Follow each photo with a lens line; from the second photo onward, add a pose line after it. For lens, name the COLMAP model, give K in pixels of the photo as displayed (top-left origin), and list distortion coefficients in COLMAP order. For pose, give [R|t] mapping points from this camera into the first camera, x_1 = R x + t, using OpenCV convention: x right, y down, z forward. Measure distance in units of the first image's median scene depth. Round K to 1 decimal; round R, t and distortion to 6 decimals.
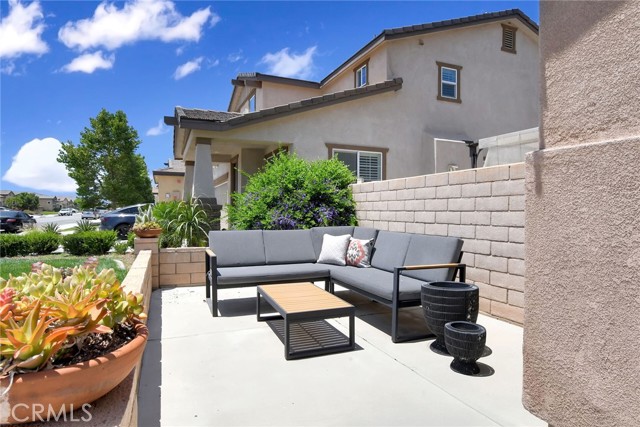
lens RADIAL K [[364.2, 0, 310.8], [0, 364.2, 214.6], [0, 0, 1]] dist [-0.014128, -0.000161]
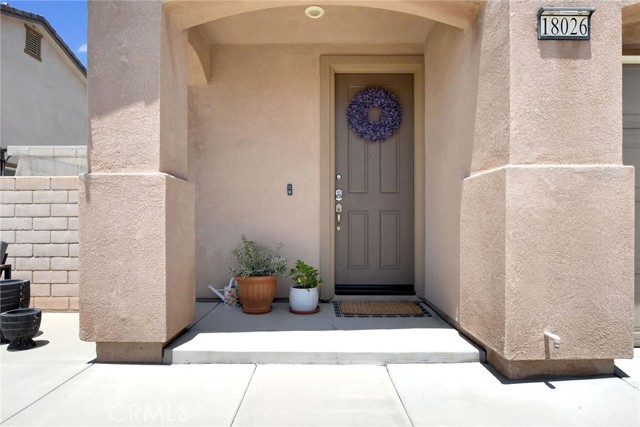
lens RADIAL K [[370.1, 0, 318.3], [0, 370.1, 224.2], [0, 0, 1]] dist [-0.005985, -0.000351]
pose [[0.388935, -0.004337, 0.921255, -0.206579], [0.014399, 0.999895, -0.001372, 0.027354], [-0.921153, 0.013799, 0.388957, -0.246148]]
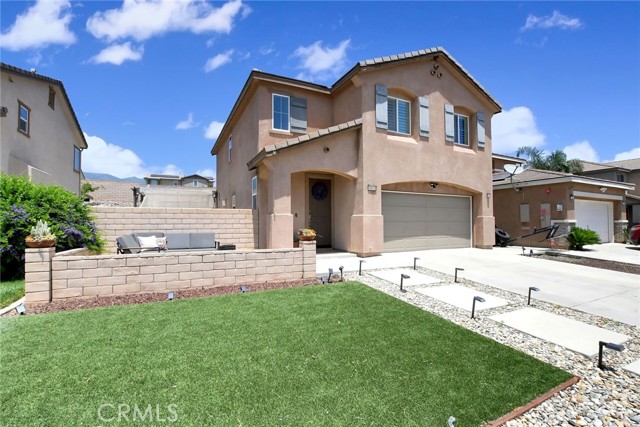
lens RADIAL K [[286.5, 0, 320.0], [0, 286.5, 213.5], [0, 0, 1]] dist [-0.026926, 0.000027]
pose [[-0.074665, 0.031364, 0.996715, -1.840937], [0.014642, 0.999432, -0.030352, -0.008678], [-0.997101, 0.012328, -0.075082, 0.229470]]
